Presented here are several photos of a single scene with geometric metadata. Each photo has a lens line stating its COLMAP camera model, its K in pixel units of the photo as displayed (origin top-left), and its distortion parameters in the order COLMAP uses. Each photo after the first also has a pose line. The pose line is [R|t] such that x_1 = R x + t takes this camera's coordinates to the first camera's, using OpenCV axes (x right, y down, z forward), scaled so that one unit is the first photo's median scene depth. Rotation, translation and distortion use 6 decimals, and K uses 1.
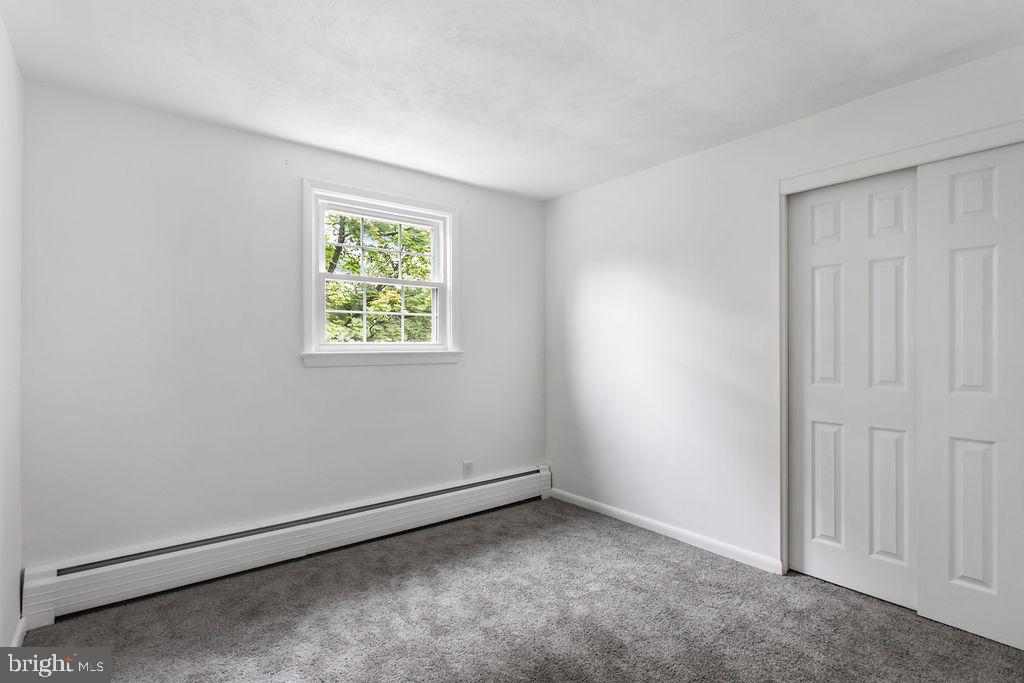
lens RADIAL K [[487.0, 0, 507.6], [0, 487.0, 343.2], [0, 0, 1]] dist [-0.000258, 0.000085]
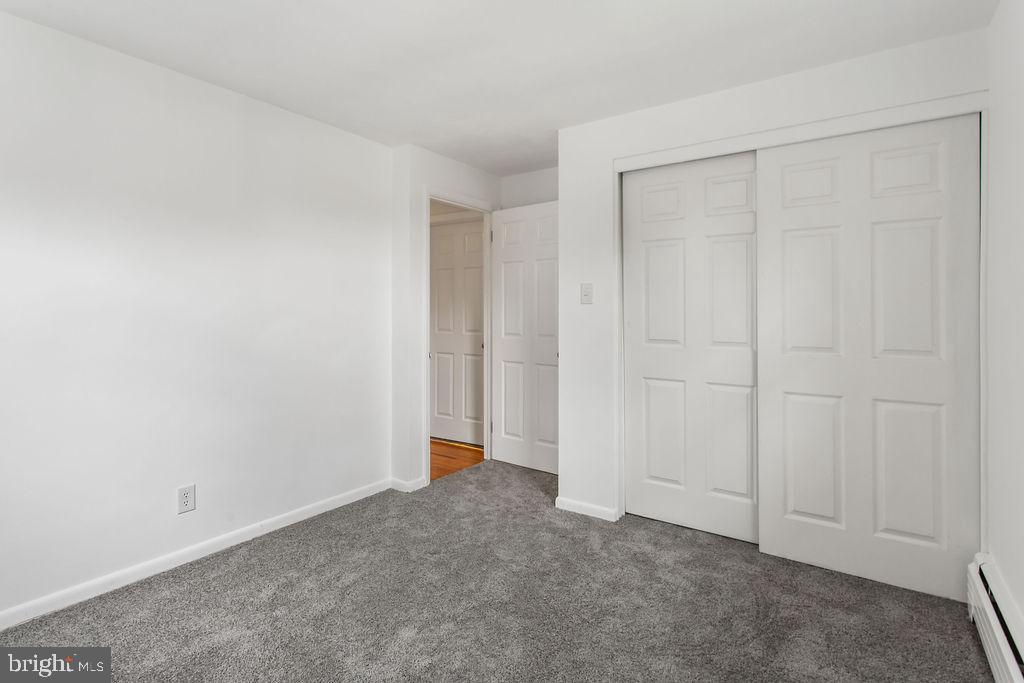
lens RADIAL K [[505.4, 0, 514.3], [0, 505.4, 324.2], [0, 0, 1]] dist [-0.004448, -0.000605]
pose [[0.949528, -0.014059, 0.313366, -0.096021], [0.005611, 0.999597, 0.027845, -0.000765], [-0.313631, -0.024681, 0.949224, 0.131383]]
